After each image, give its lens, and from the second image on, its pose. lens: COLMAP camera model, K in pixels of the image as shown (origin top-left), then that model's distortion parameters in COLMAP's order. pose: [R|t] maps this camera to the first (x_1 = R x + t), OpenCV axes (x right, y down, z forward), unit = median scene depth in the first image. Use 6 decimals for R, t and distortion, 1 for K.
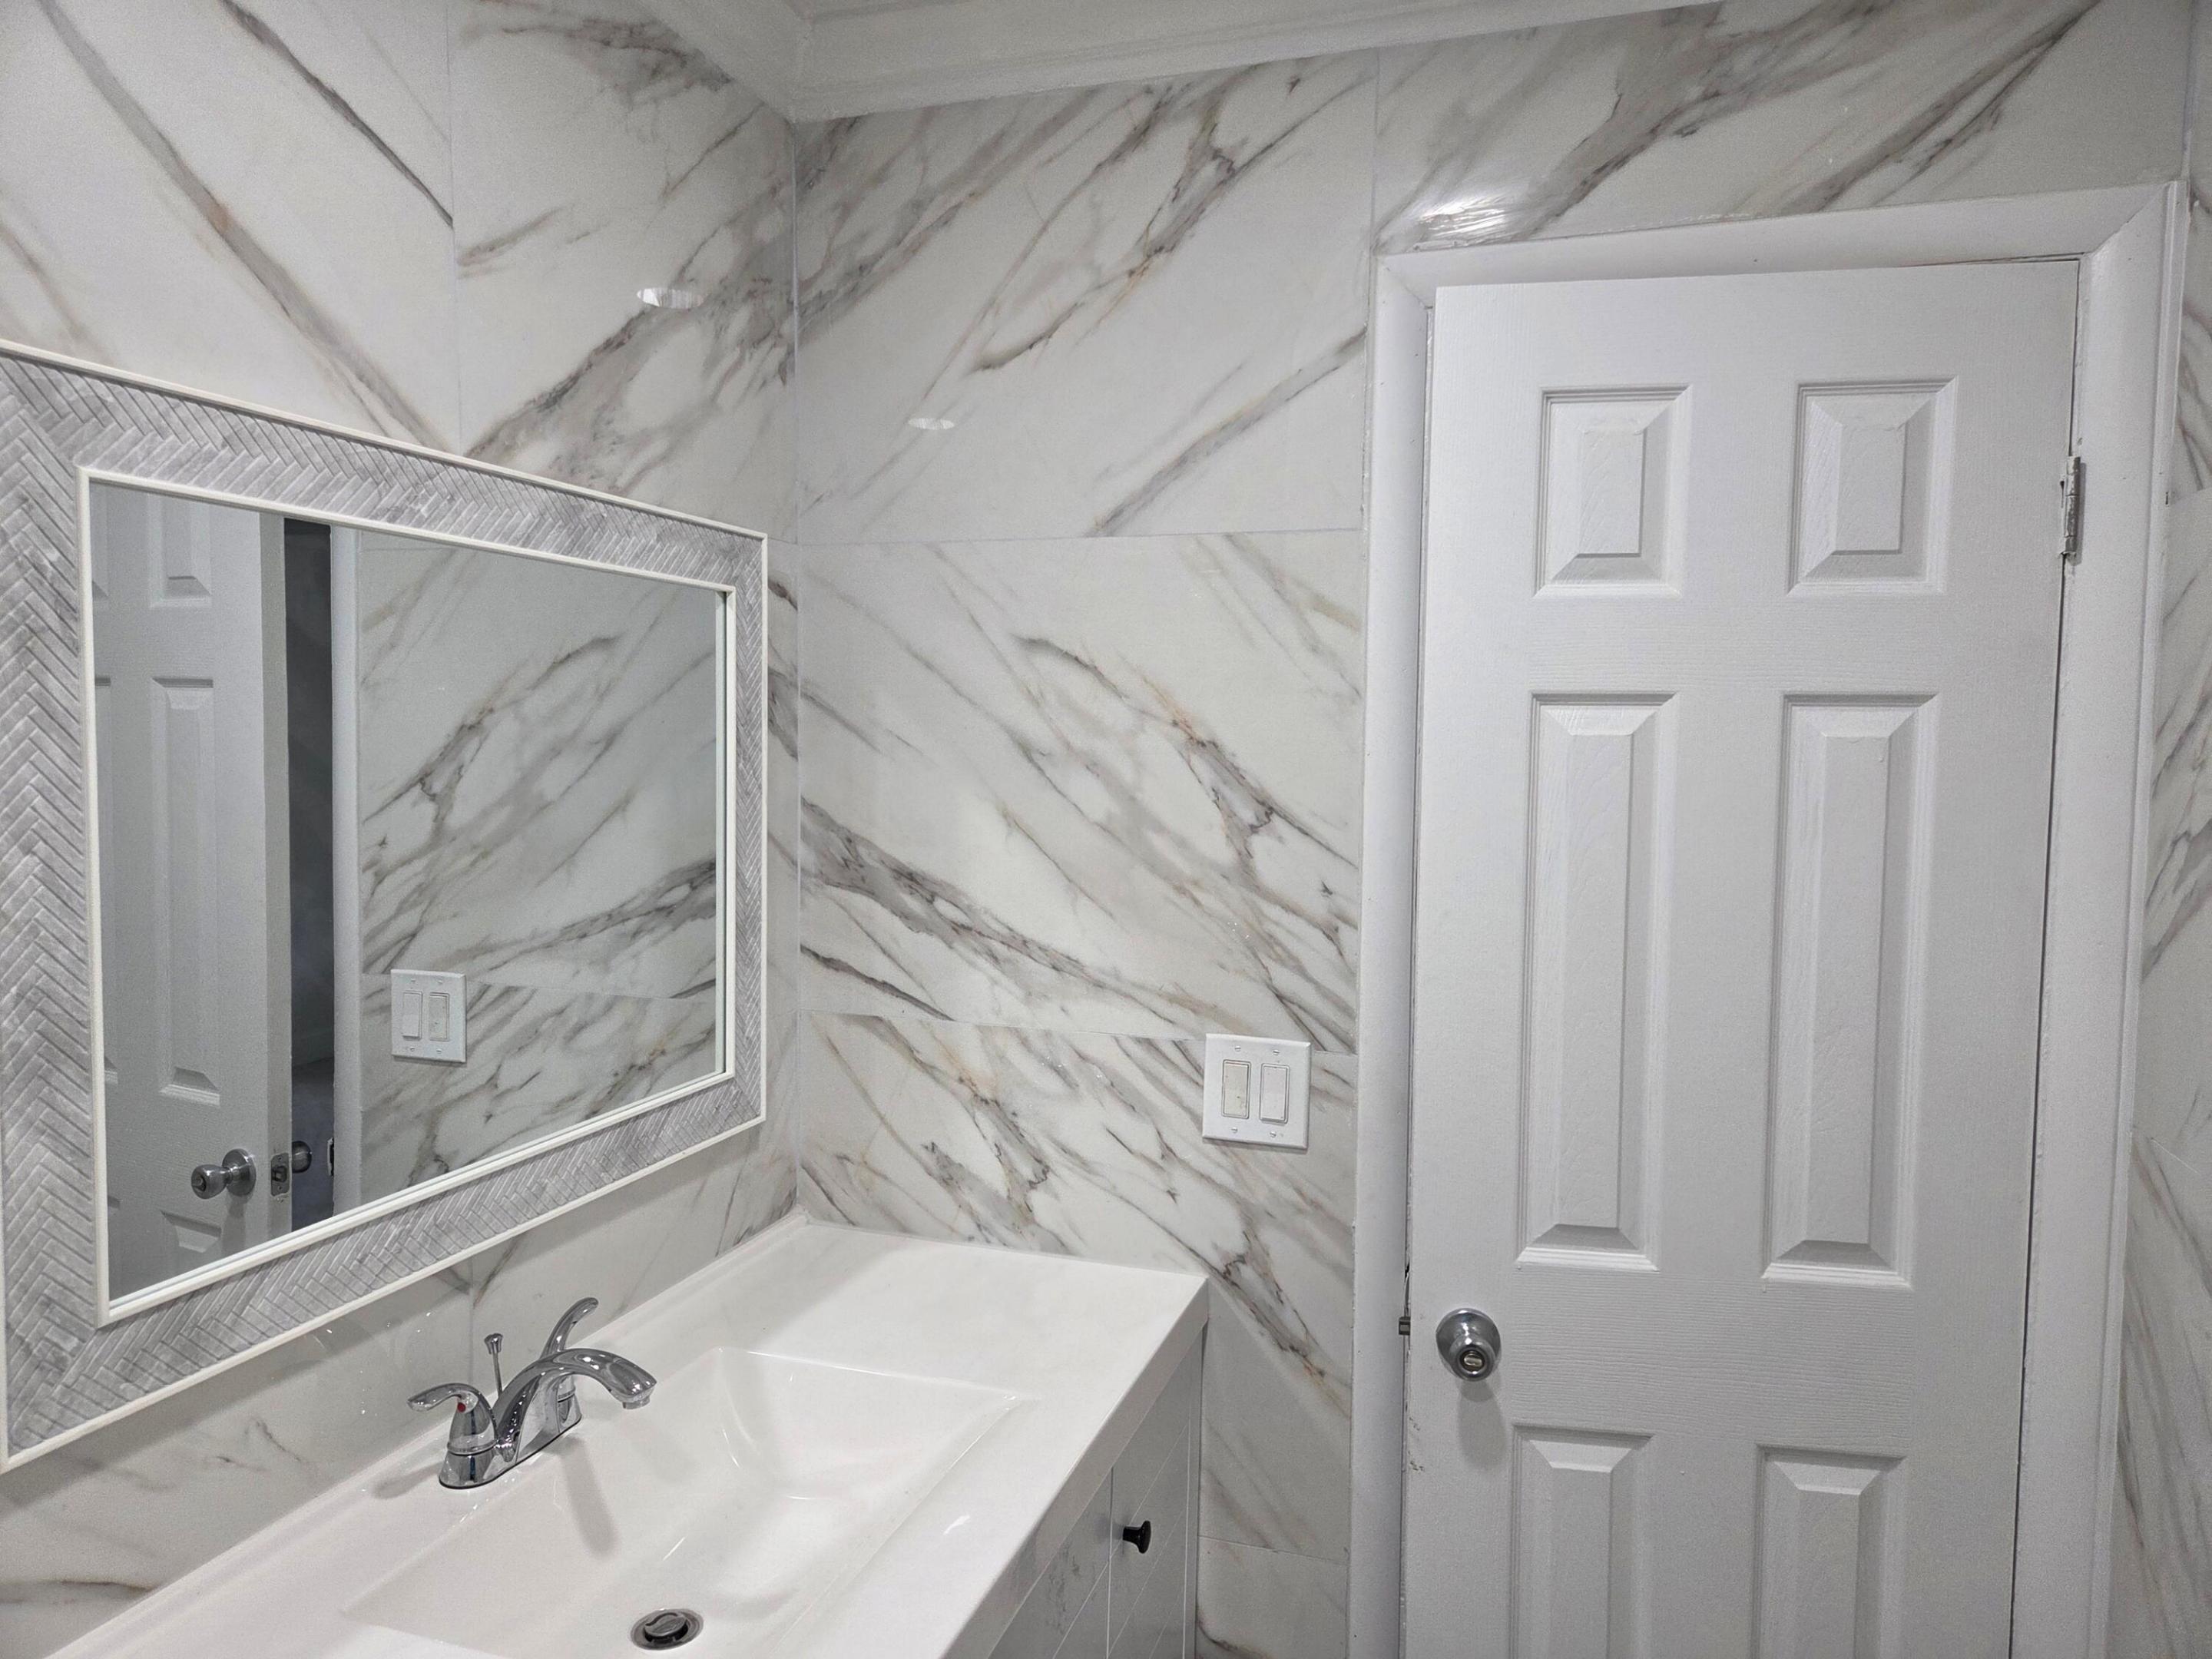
lens RADIAL K [[1478.7, 0, 1112.6], [0, 1478.7, 828.0], [0, 0, 1]] dist [0.070329, -0.059361]
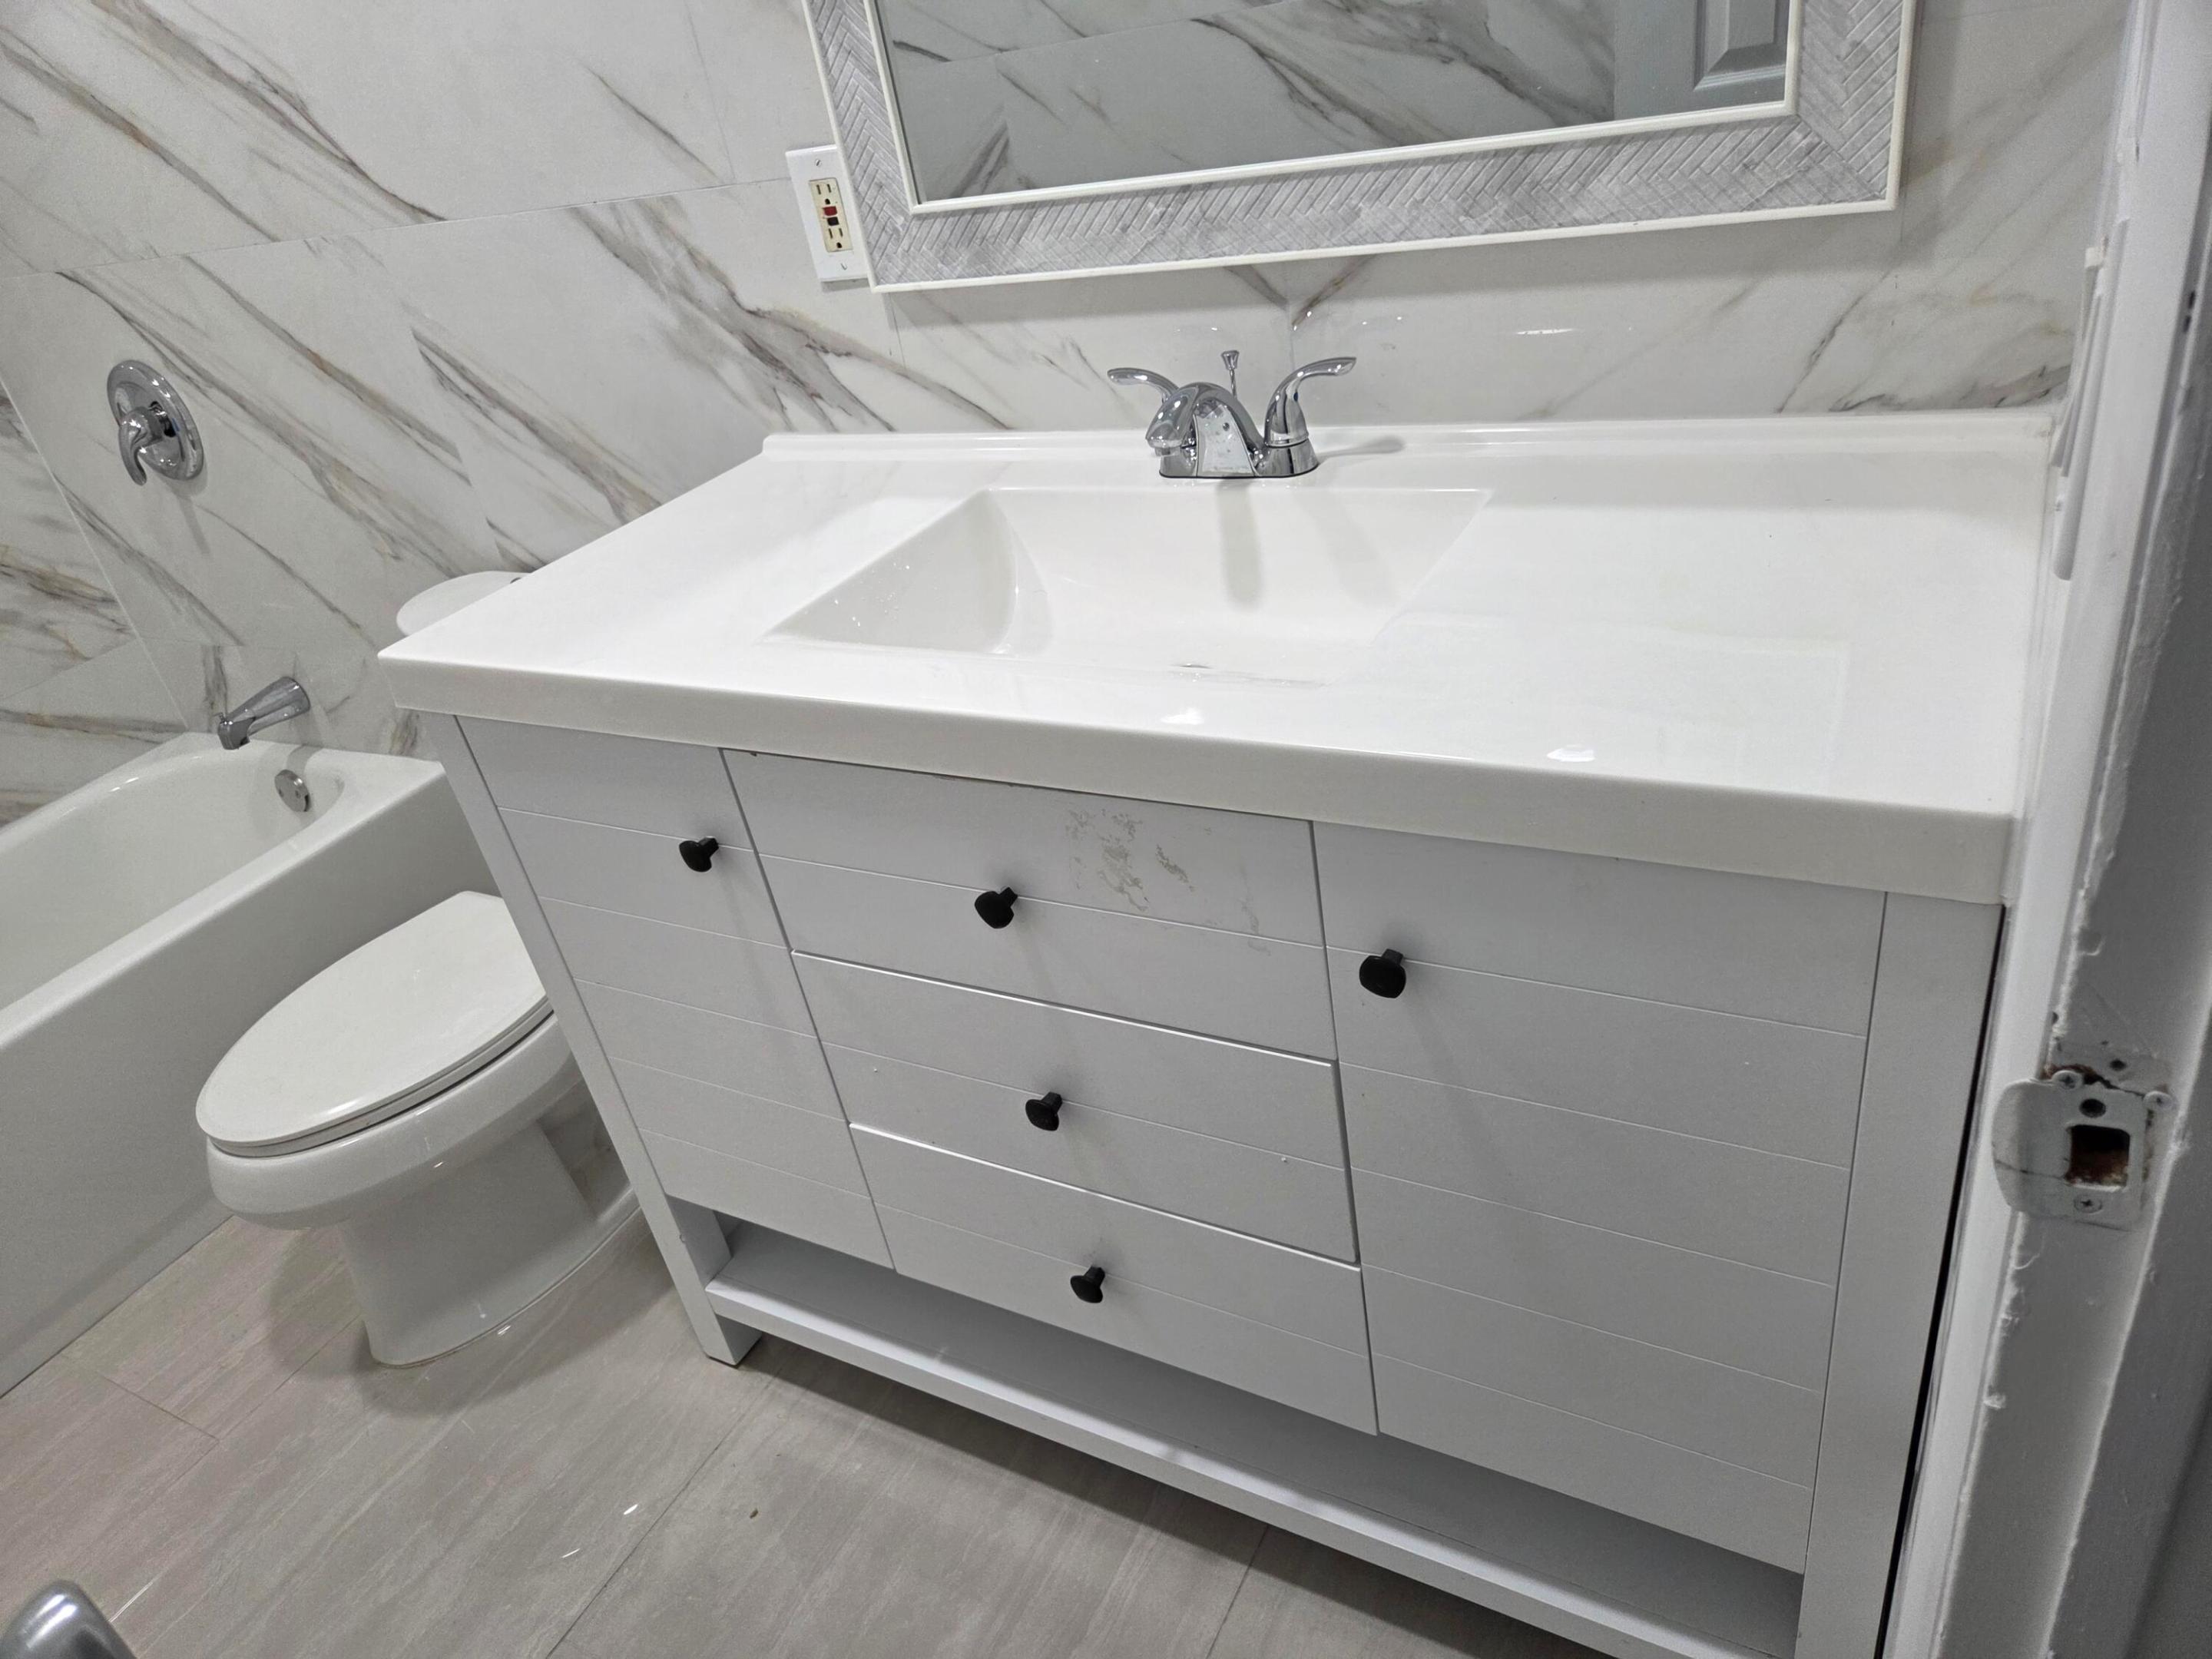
lens RADIAL K [[1478.7, 0, 1095.0], [0, 1478.7, 846.3], [0, 0, 1]] dist [0.070329, -0.059361]
pose [[-0.198531, 0.516981, -0.832656, 0.457507], [0.104453, 0.855889, 0.506501, 0.083605], [0.974513, 0.013583, -0.223921, 0.871442]]
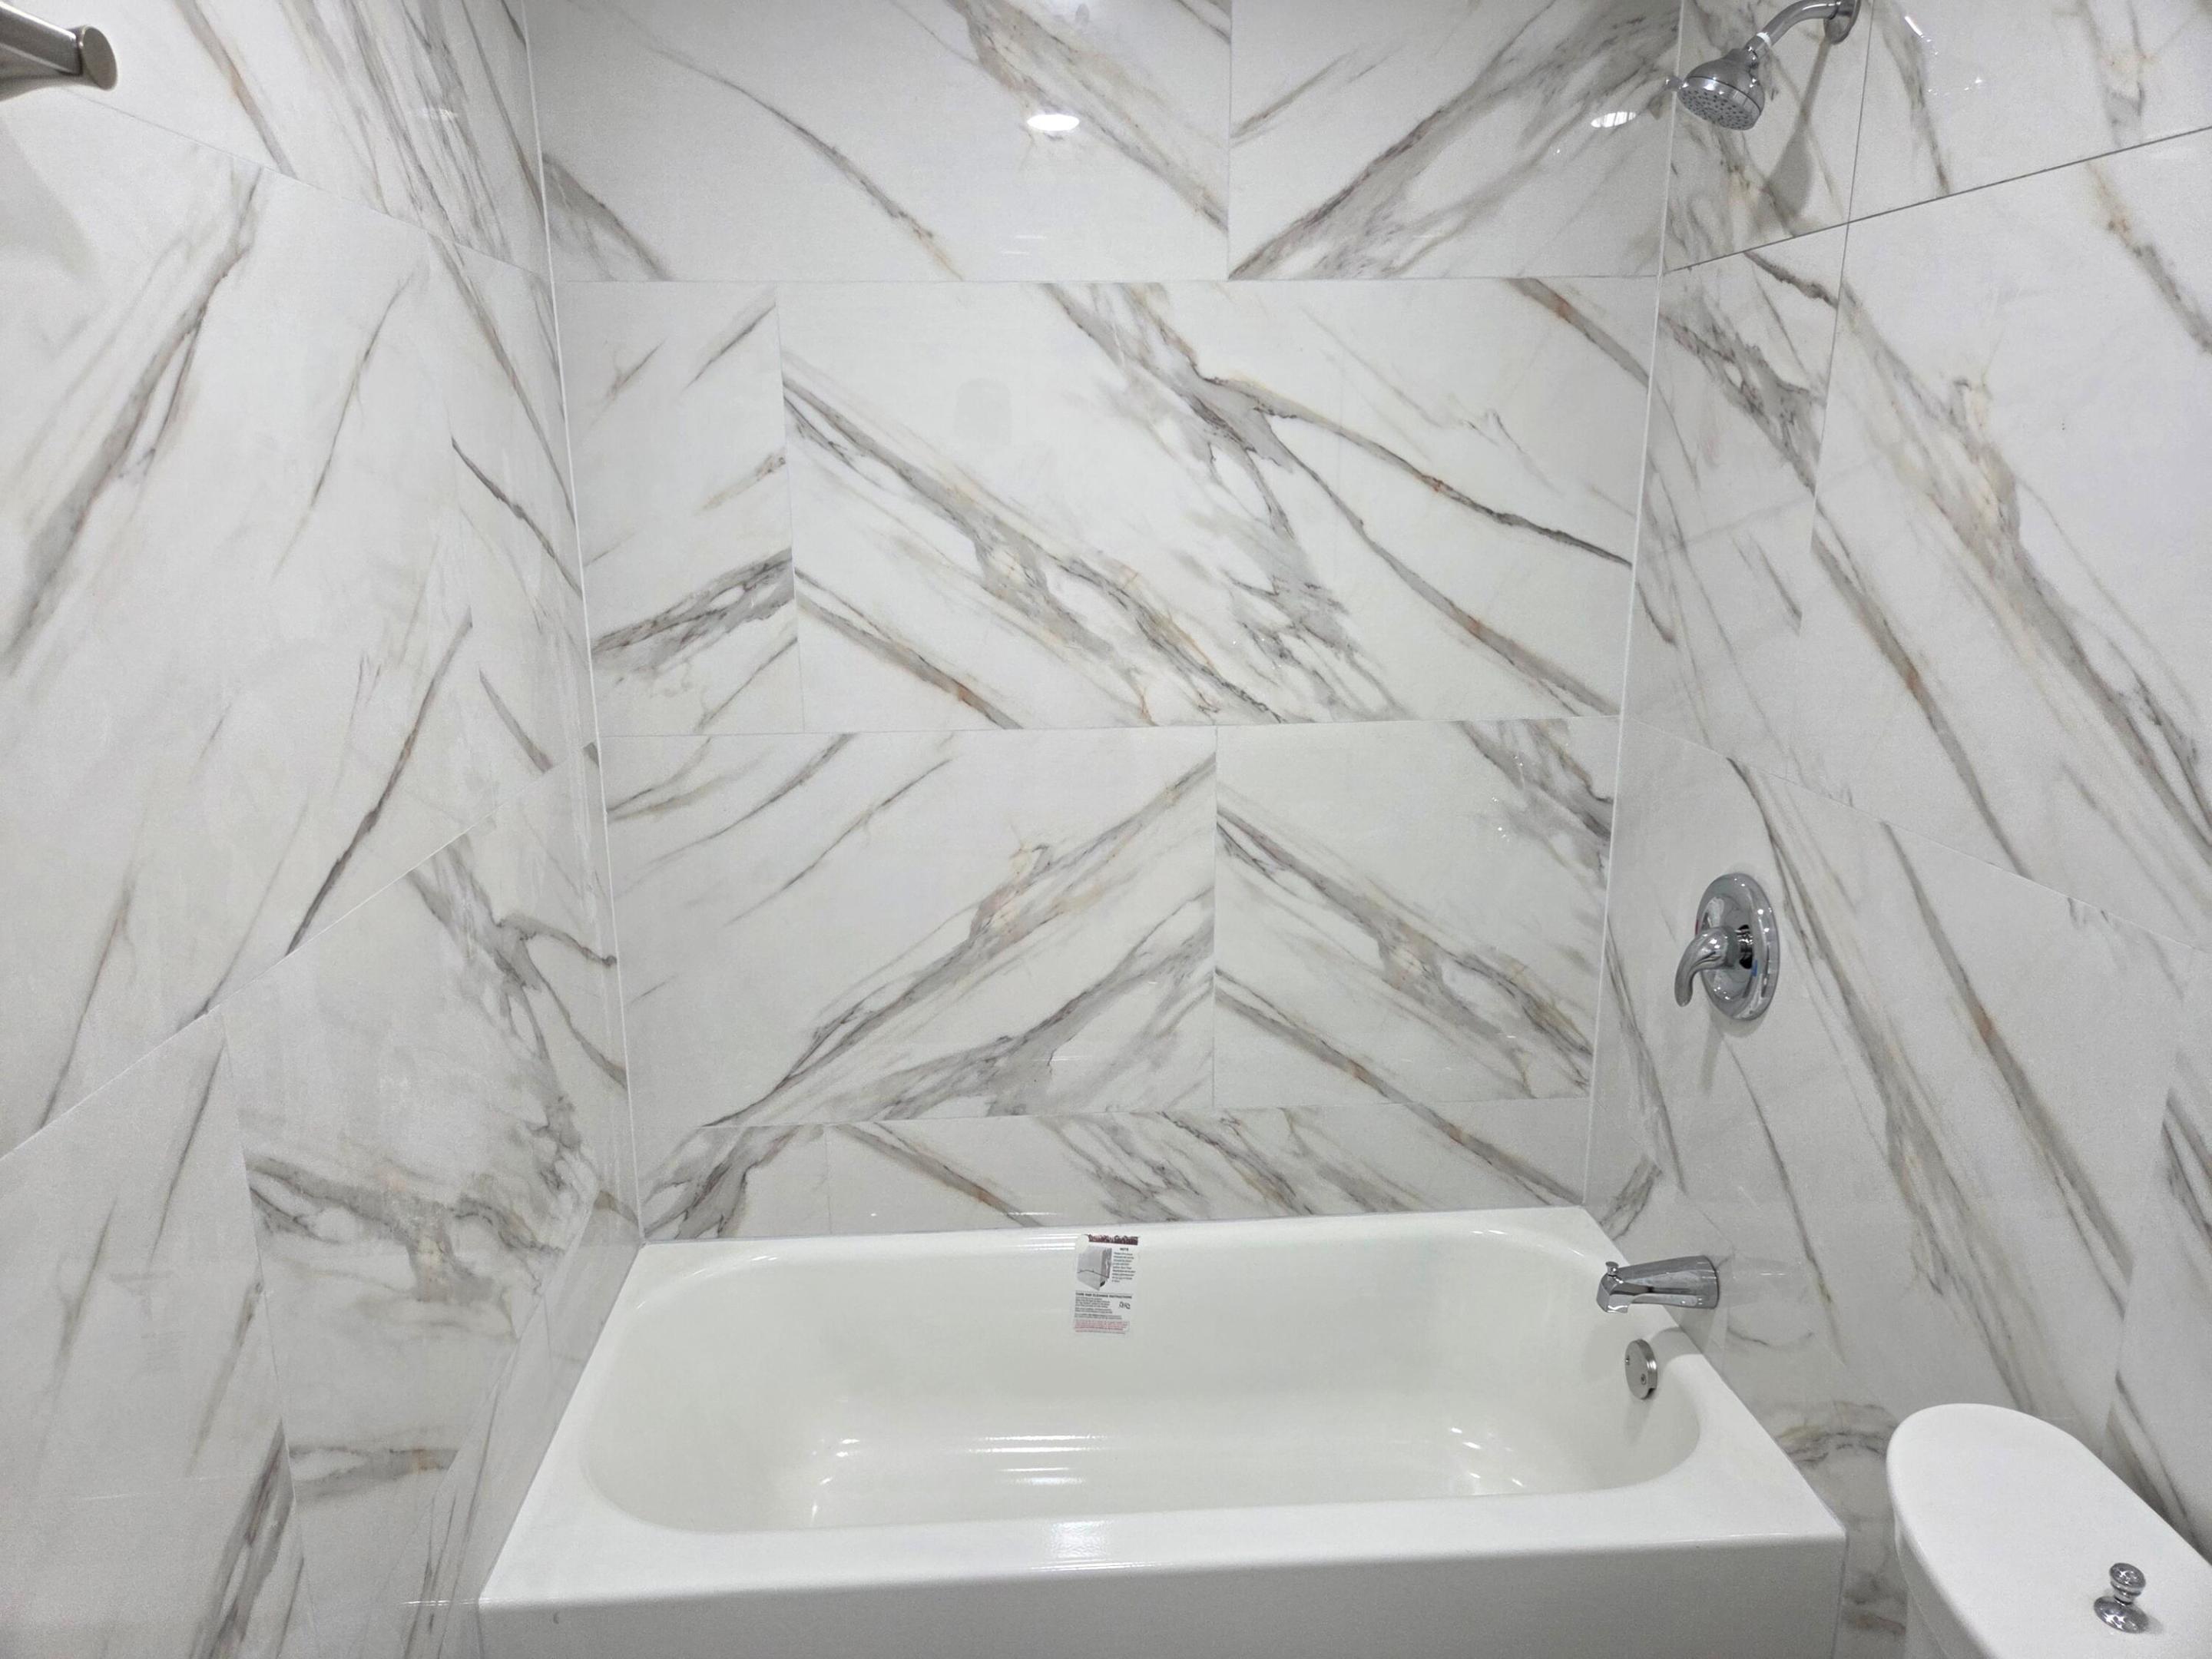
lens RADIAL K [[1478.7, 0, 1082.2], [0, 1478.7, 828.8], [0, 0, 1]] dist [0.070329, -0.059361]
pose [[-0.934405, 0.081498, -0.346763, 0.133635], [-0.027954, 0.953697, 0.299468, -0.037937], [0.355113, 0.289517, -0.888861, 0.532251]]
